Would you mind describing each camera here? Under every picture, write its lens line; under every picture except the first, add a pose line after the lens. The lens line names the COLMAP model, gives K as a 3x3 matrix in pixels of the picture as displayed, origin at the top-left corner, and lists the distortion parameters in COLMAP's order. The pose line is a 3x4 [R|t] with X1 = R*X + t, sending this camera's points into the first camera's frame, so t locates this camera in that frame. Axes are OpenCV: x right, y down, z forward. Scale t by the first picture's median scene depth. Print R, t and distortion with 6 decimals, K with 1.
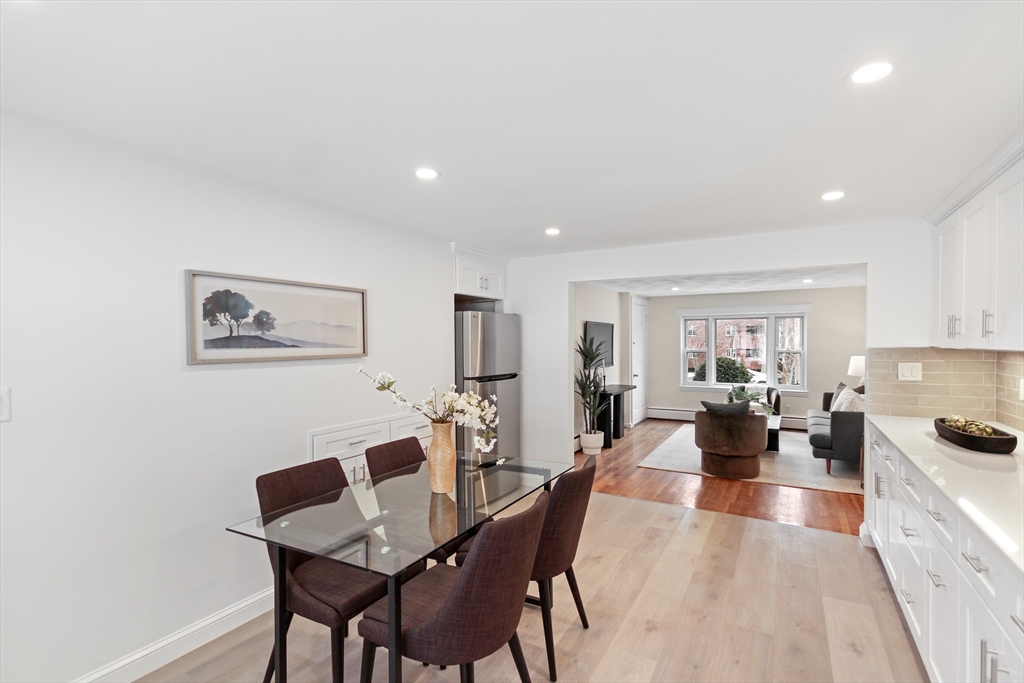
lens RADIAL K [[492.3, 0, 514.4], [0, 492.3, 345.9], [0, 0, 1]] dist [0.019061, -0.001927]
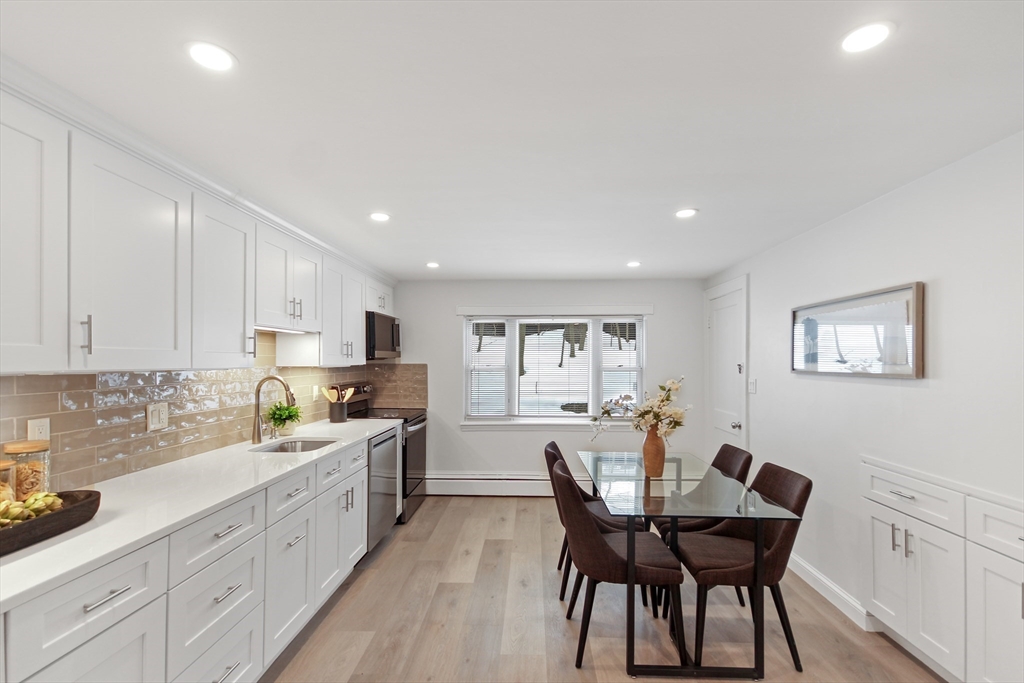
lens RADIAL K [[492.3, 0, 516.5], [0, 492.3, 352.1], [0, 0, 1]] dist [0.019061, -0.001927]
pose [[-0.882947, -0.004169, -0.469455, 0.528097], [-0.001322, 0.999979, -0.006394, -0.010771], [0.469471, -0.005025, -0.882934, 1.360142]]
